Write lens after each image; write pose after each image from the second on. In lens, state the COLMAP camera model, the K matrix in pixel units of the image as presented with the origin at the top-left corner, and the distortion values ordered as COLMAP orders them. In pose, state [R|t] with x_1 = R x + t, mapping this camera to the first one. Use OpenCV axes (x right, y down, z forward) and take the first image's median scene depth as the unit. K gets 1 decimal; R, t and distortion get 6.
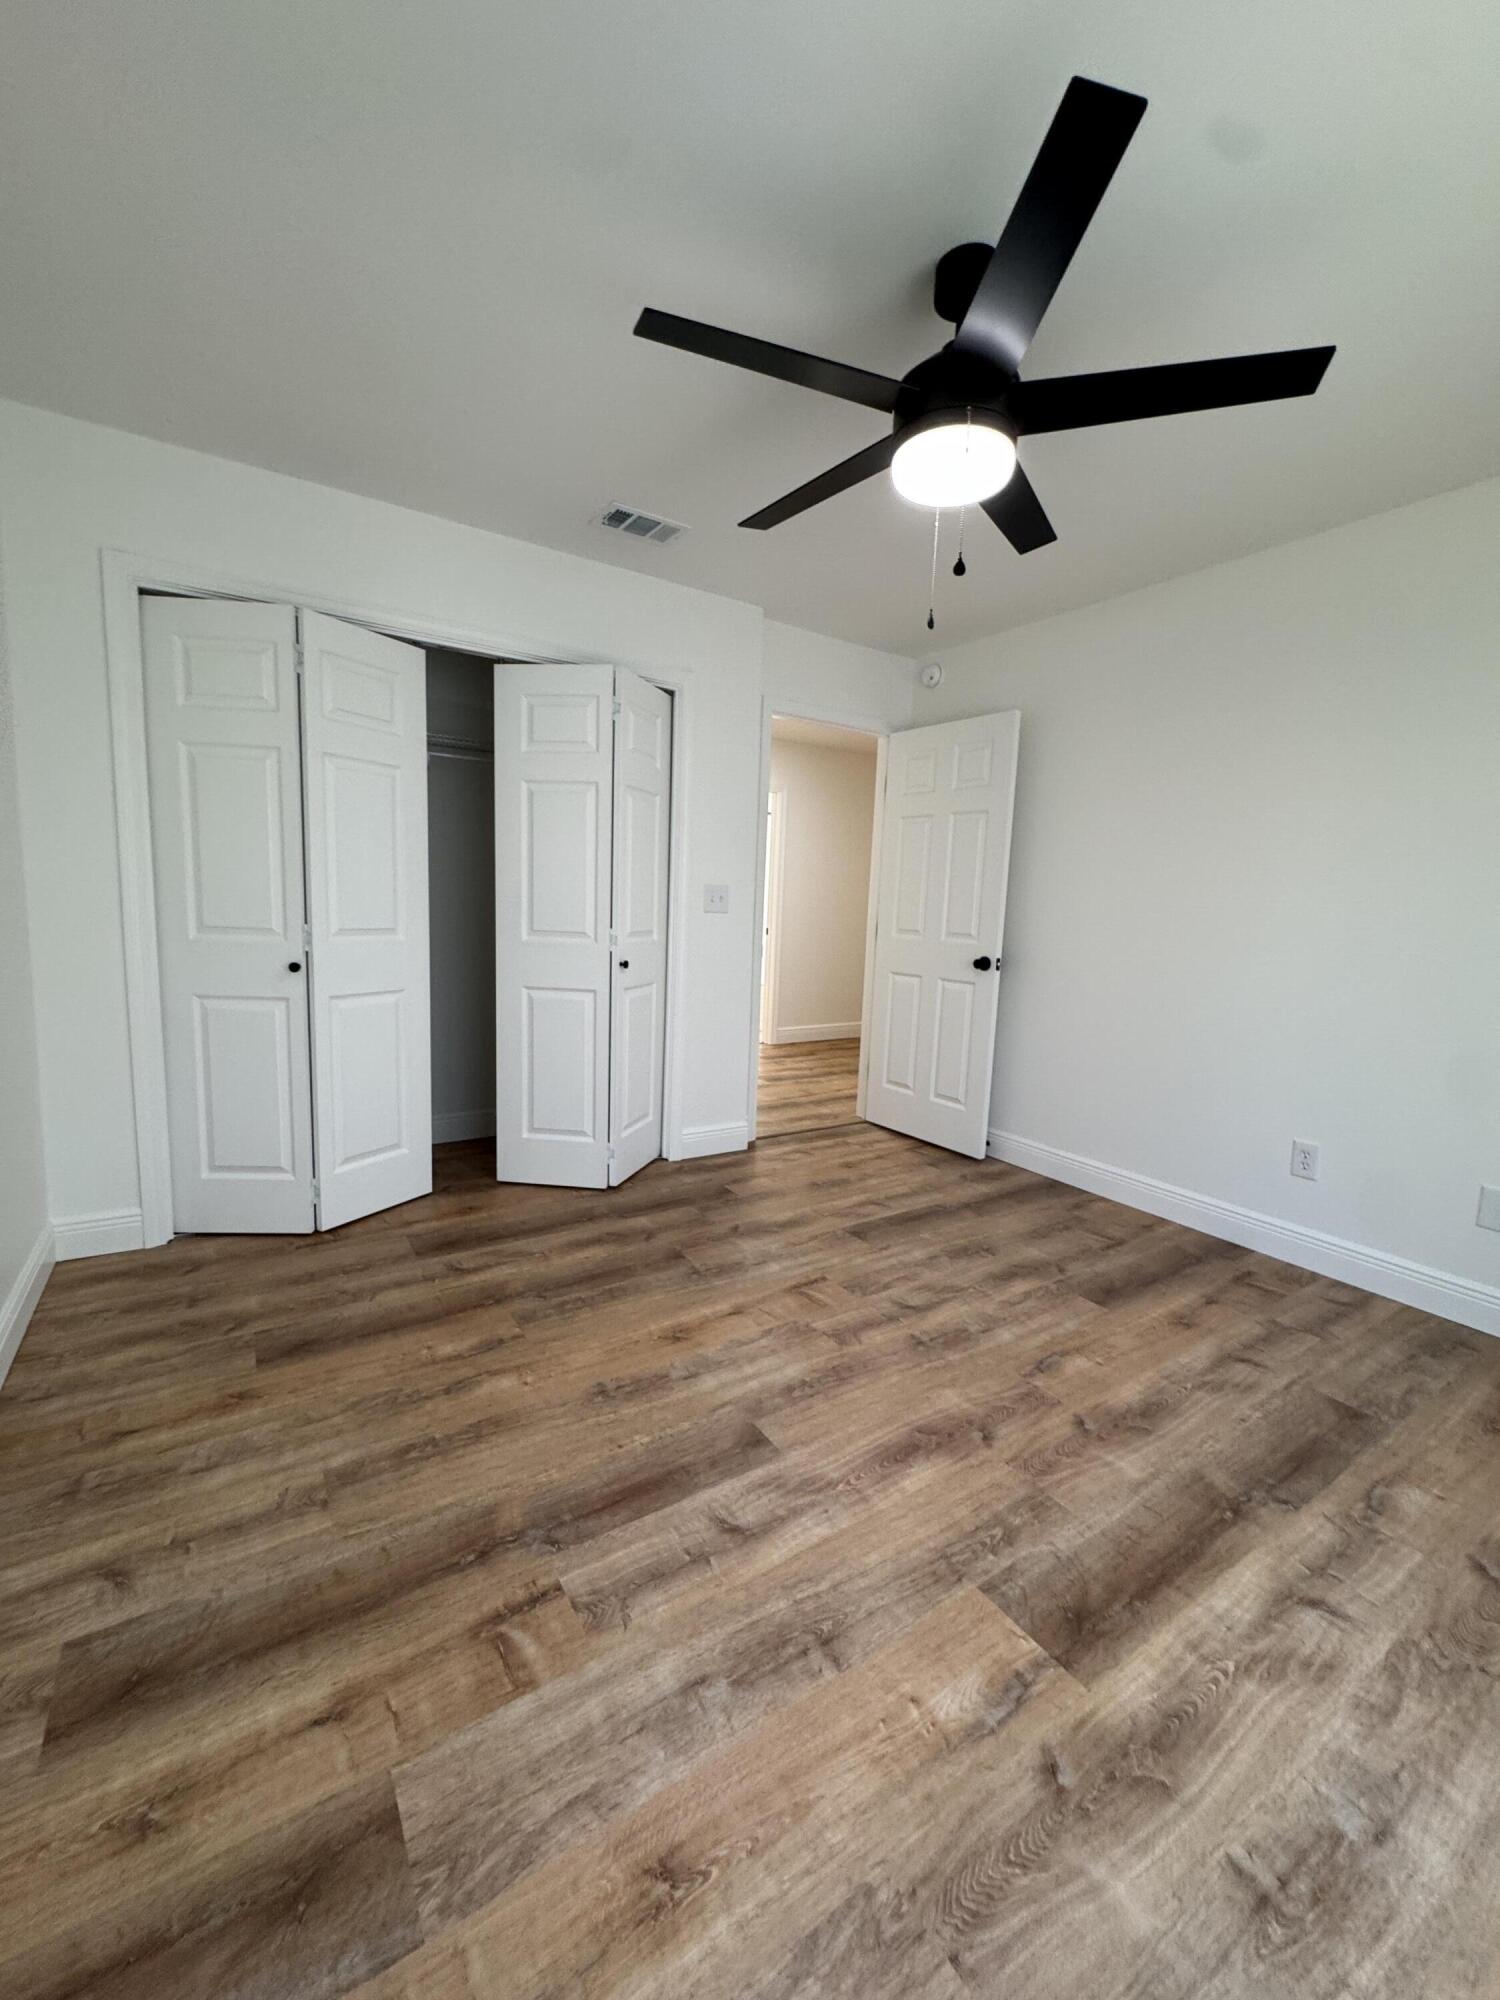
lens RADIAL K [[803.2, 0, 750.0], [0, 803.2, 1000.0], [0, 0, 1]] dist [0.000199, -0.000552]
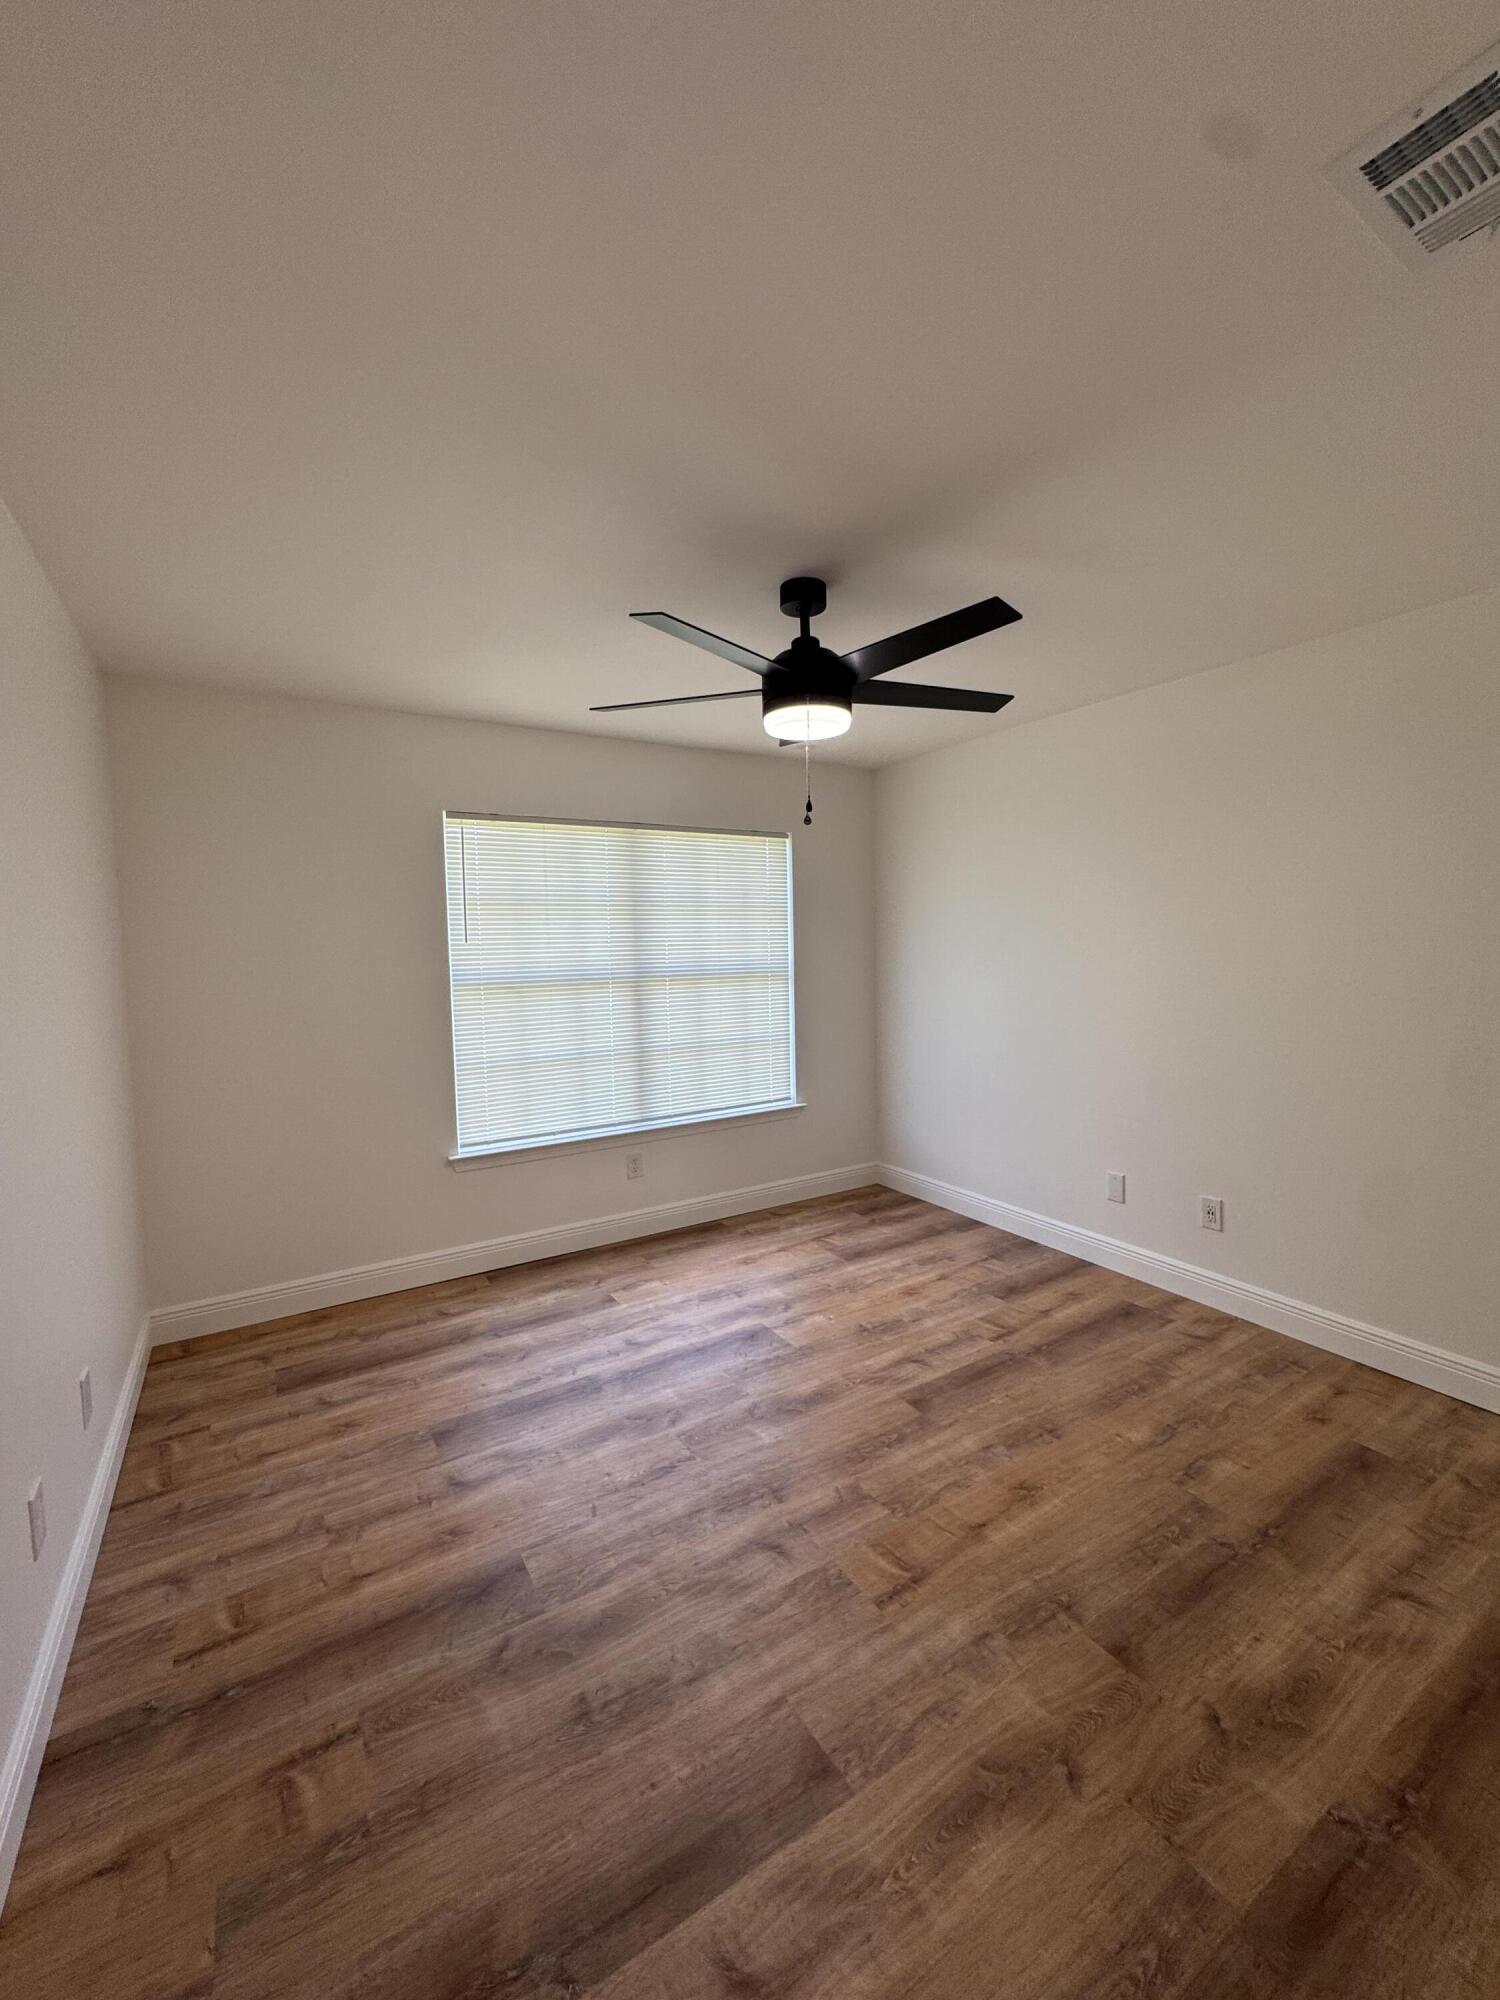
lens RADIAL K [[803.2, 0, 750.0], [0, 803.2, 1000.0], [0, 0, 1]] dist [0.000199, -0.000552]
pose [[-0.999338, -0.023129, 0.028088, 0.271067], [-0.017405, 0.981785, 0.189197, -0.408848], [-0.031953, 0.188583, -0.981537, 2.188286]]
